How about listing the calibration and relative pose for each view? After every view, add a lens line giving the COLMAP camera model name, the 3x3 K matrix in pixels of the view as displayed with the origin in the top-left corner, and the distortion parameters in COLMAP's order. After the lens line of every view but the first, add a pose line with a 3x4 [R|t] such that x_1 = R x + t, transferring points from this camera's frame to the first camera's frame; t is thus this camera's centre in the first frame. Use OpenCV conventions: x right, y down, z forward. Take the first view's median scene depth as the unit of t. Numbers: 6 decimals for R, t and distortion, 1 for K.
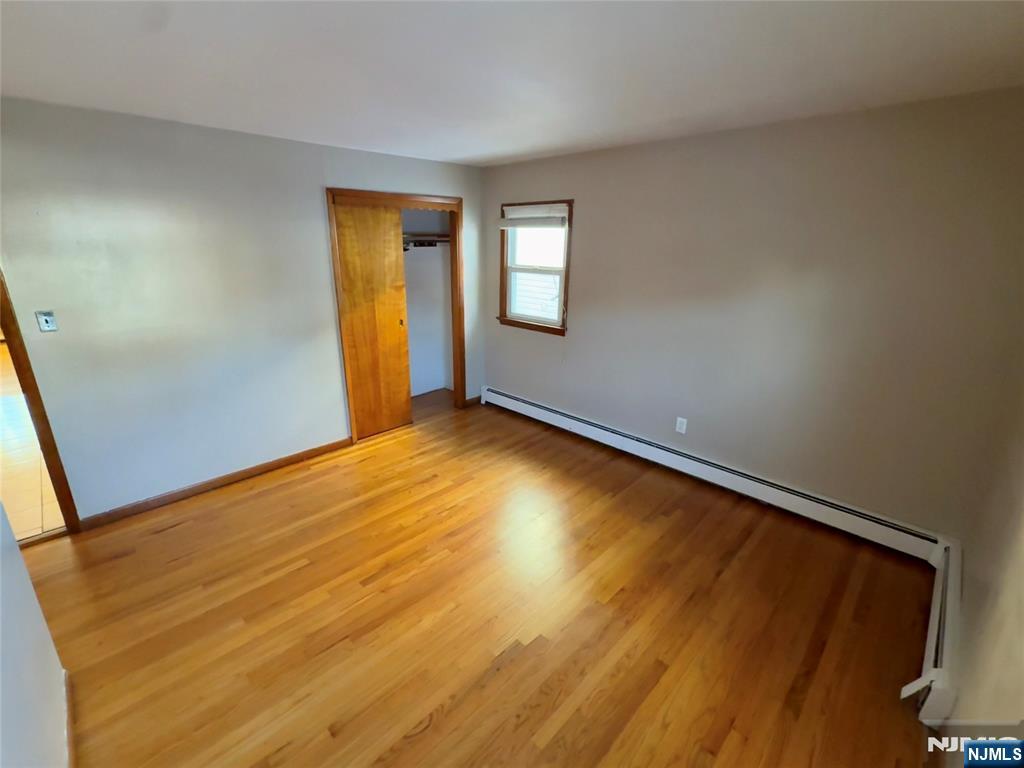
lens RADIAL K [[442.0, 0, 512.0], [0, 442.0, 384.0], [0, 0, 1]] dist [0.002026, 0.000054]
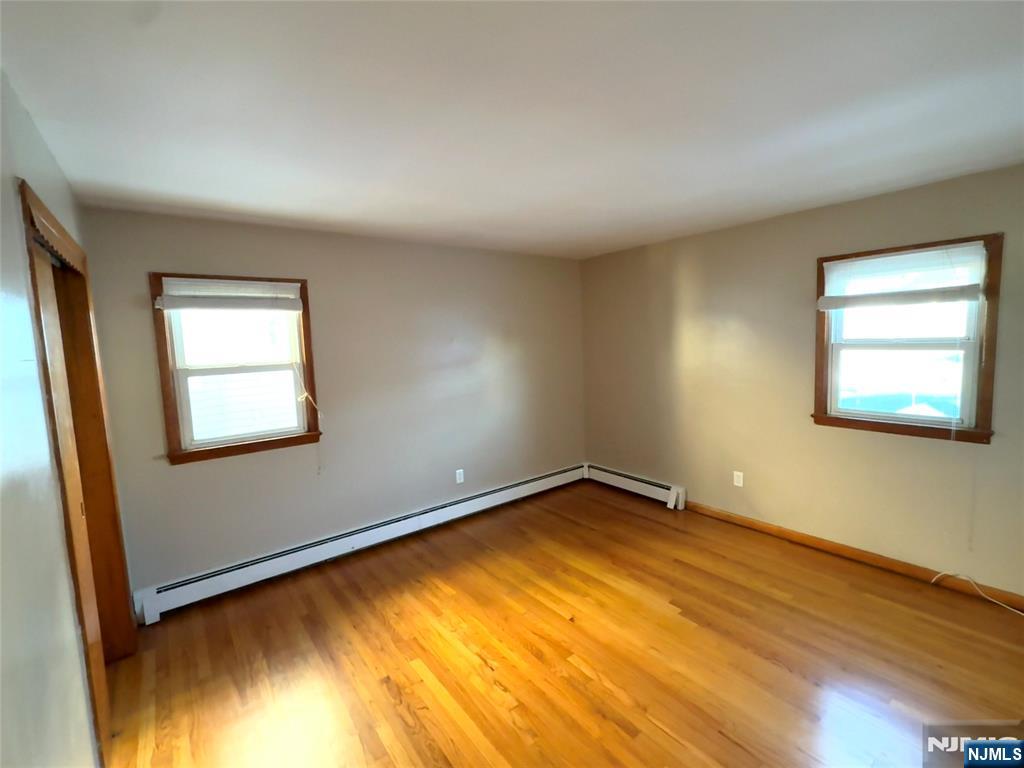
lens RADIAL K [[450.9, 0, 512.0], [0, 450.9, 384.0], [0, 0, 1]] dist [-0.001353, -0.000470]
pose [[0.137000, -0.124702, 0.982690, -0.728605], [0.337589, 0.938533, 0.072034, -0.172064], [-0.931270, 0.321877, 0.170677, 0.595324]]
